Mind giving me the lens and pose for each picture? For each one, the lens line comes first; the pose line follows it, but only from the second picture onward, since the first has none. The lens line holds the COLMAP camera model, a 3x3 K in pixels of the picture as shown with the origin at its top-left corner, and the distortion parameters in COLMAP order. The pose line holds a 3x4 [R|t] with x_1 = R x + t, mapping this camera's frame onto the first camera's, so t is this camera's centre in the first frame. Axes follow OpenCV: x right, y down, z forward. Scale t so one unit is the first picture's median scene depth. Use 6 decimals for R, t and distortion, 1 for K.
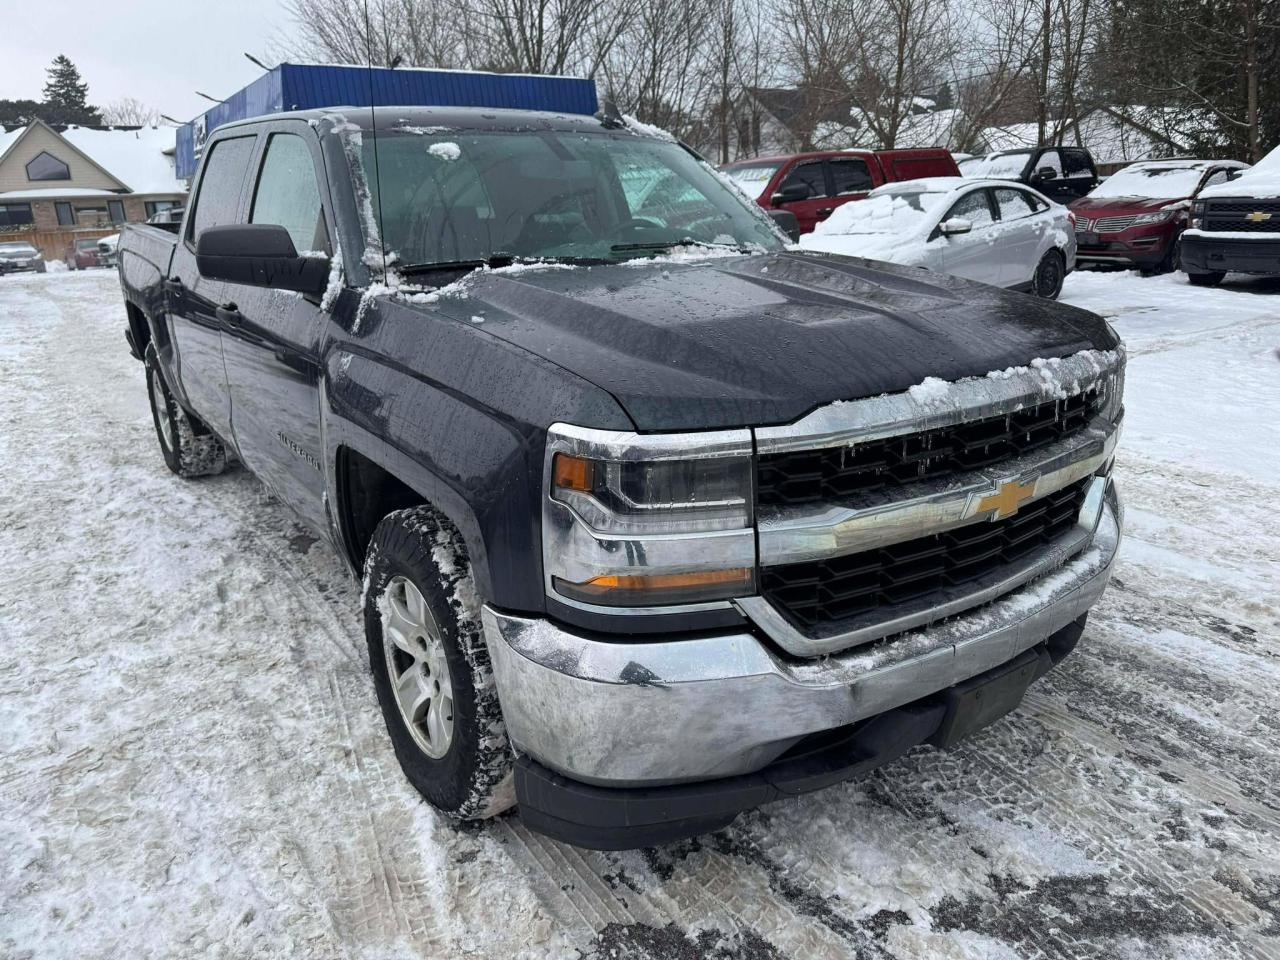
lens RADIAL K [[902.0, 0, 636.9], [0, 902.0, 472.1], [0, 0, 1]] dist [0.030990, -0.031067]
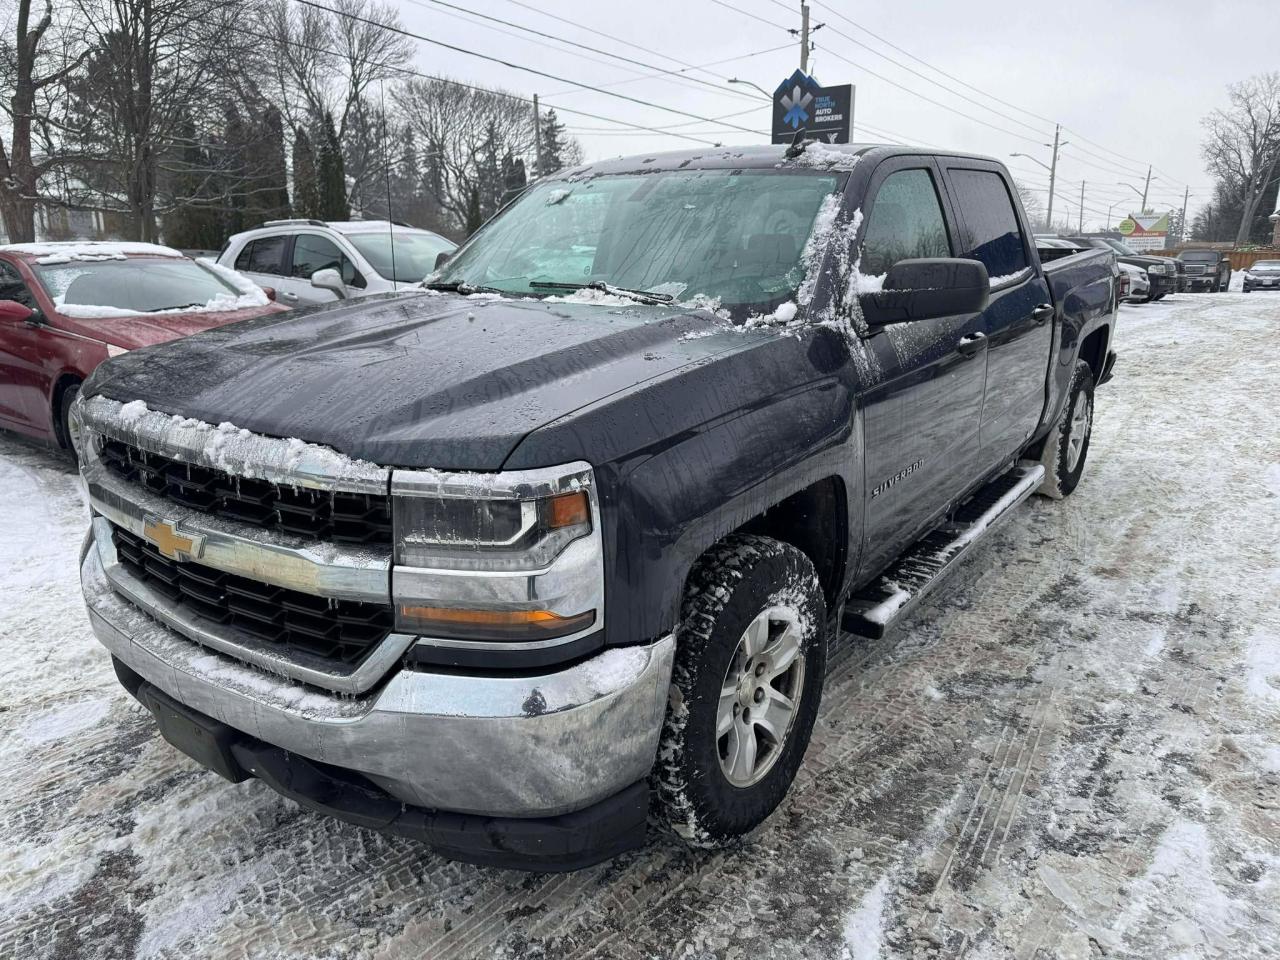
lens RADIAL K [[902.0, 0, 636.9], [0, 902.0, 472.1], [0, 0, 1]] dist [0.030990, -0.031067]
pose [[0.311947, 0.265951, -0.912118, 1.425254], [-0.281617, 0.942764, 0.178572, -0.359158], [0.907403, 0.201163, 0.368989, 1.035777]]
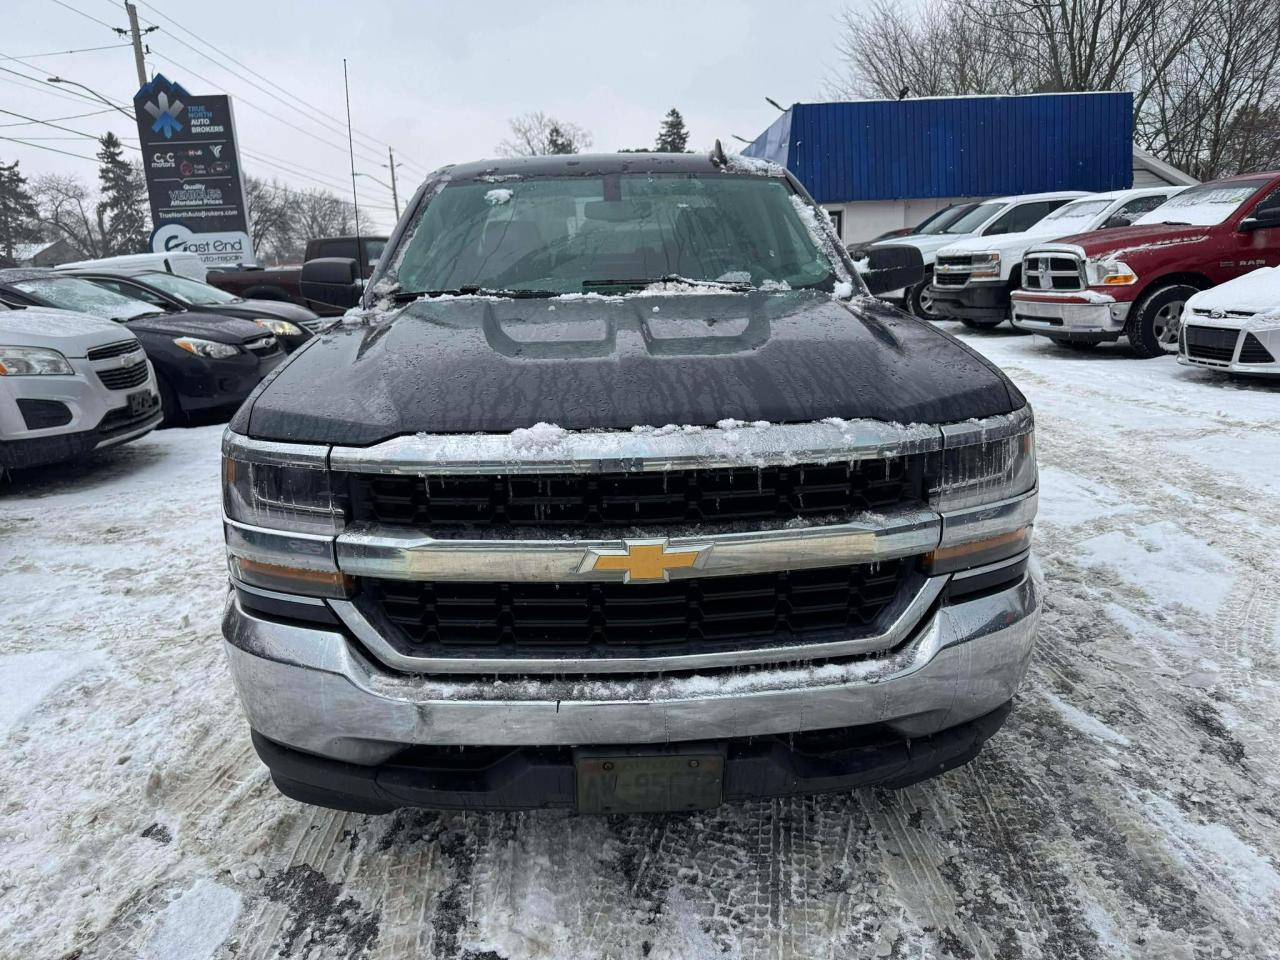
lens RADIAL K [[902.0, 0, 636.9], [0, 902.0, 472.1], [0, 0, 1]] dist [0.030990, -0.031067]
pose [[0.841153, 0.133827, -0.523978, 0.828508], [-0.148493, 0.988812, 0.014170, -0.071260], [0.520012, 0.065888, 0.851614, 0.195160]]
